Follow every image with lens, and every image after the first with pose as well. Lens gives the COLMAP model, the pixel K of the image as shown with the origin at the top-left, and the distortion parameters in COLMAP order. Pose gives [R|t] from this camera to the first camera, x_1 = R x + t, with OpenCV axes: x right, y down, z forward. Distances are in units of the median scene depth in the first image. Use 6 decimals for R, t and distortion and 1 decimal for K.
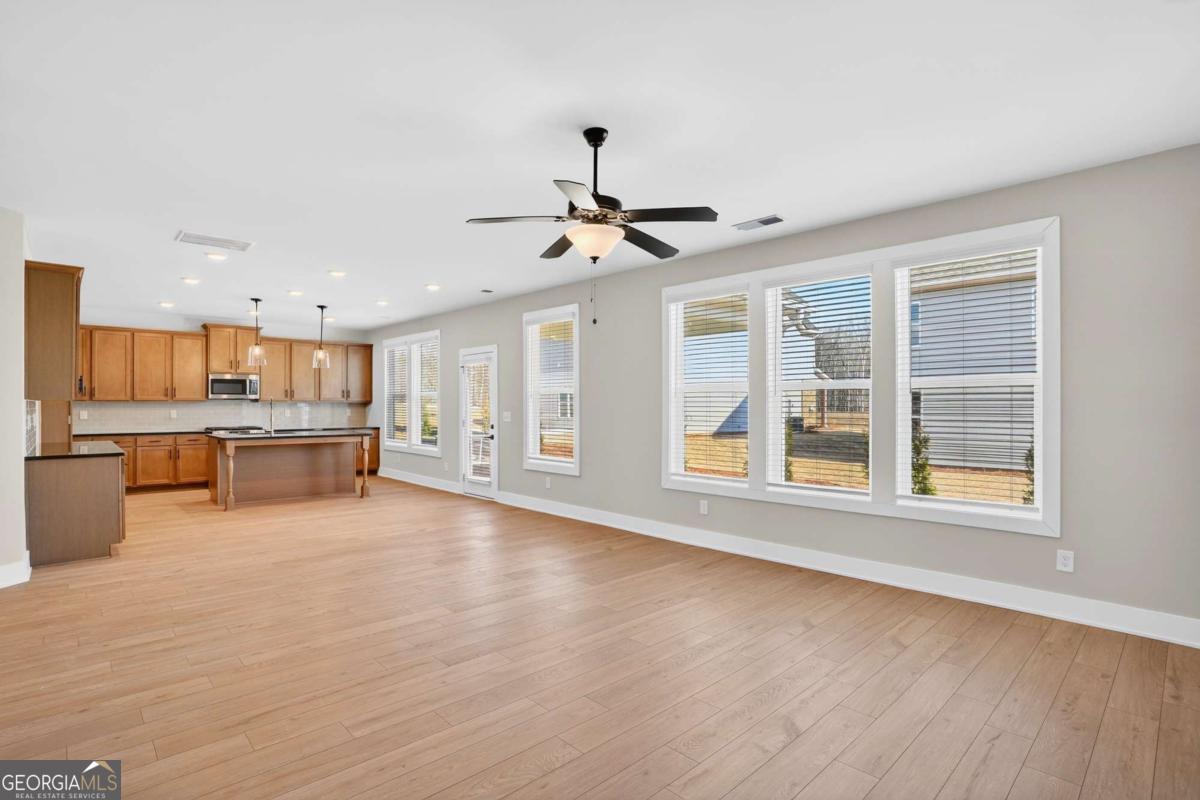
lens RADIAL K [[582.4, 0, 590.1], [0, 582.4, 402.8], [0, 0, 1]] dist [-0.046017, 0.003012]
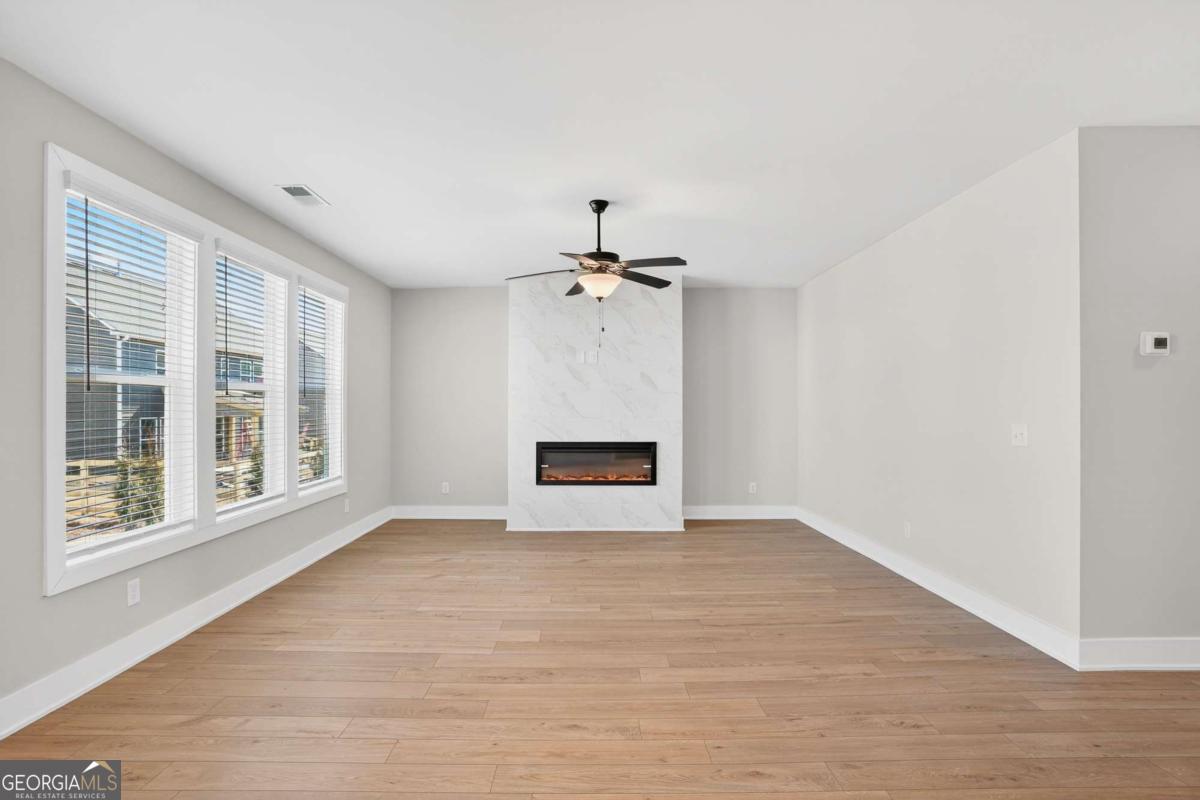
lens RADIAL K [[582.4, 0, 589.1], [0, 582.4, 411.3], [0, 0, 1]] dist [-0.046017, 0.003012]
pose [[-0.727311, -0.008081, 0.686261, -0.806484], [-0.006385, 0.999967, 0.005008, 0.003238], [-0.686279, -0.000739, -0.727338, 1.802226]]
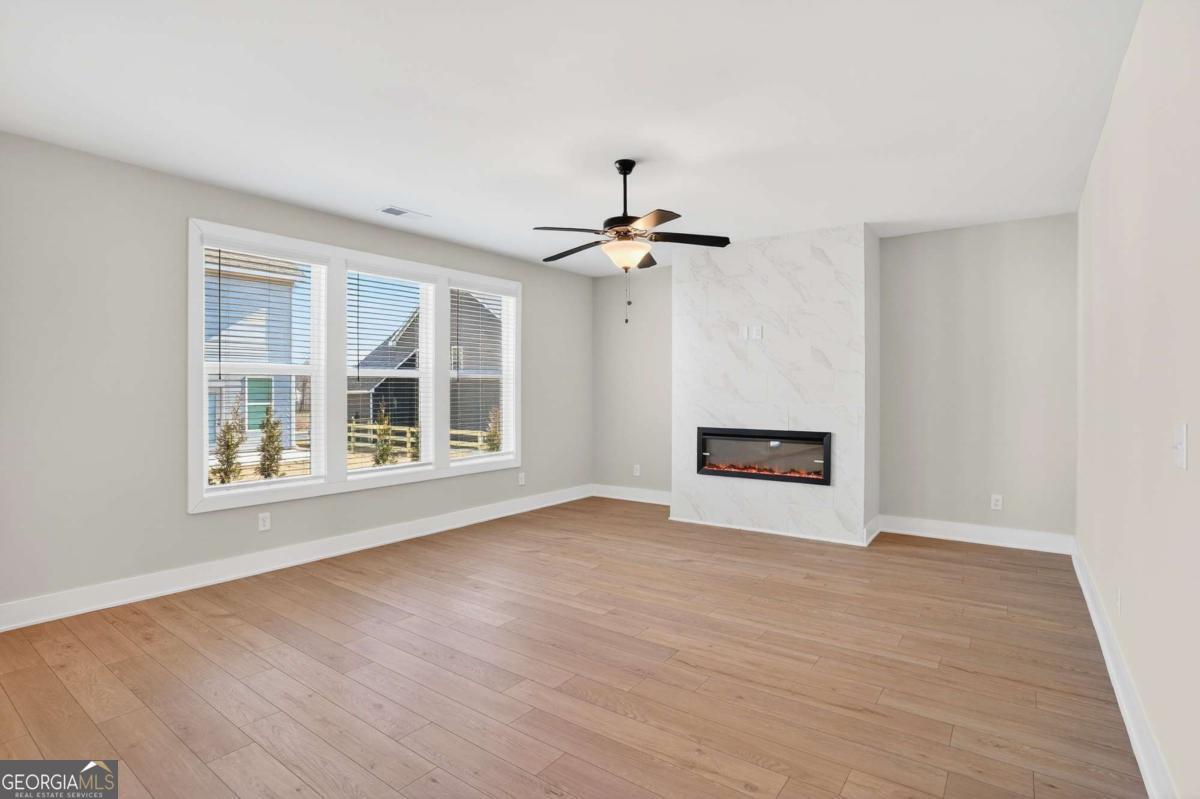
lens RADIAL K [[582.4, 0, 596.0], [0, 582.4, 386.1], [0, 0, 1]] dist [-0.046017, 0.003012]
pose [[-0.176239, 0.008280, 0.984313, -1.056836], [-0.002918, 0.999956, -0.008934, 0.005289], [-0.984343, -0.004446, -0.176207, 1.150484]]
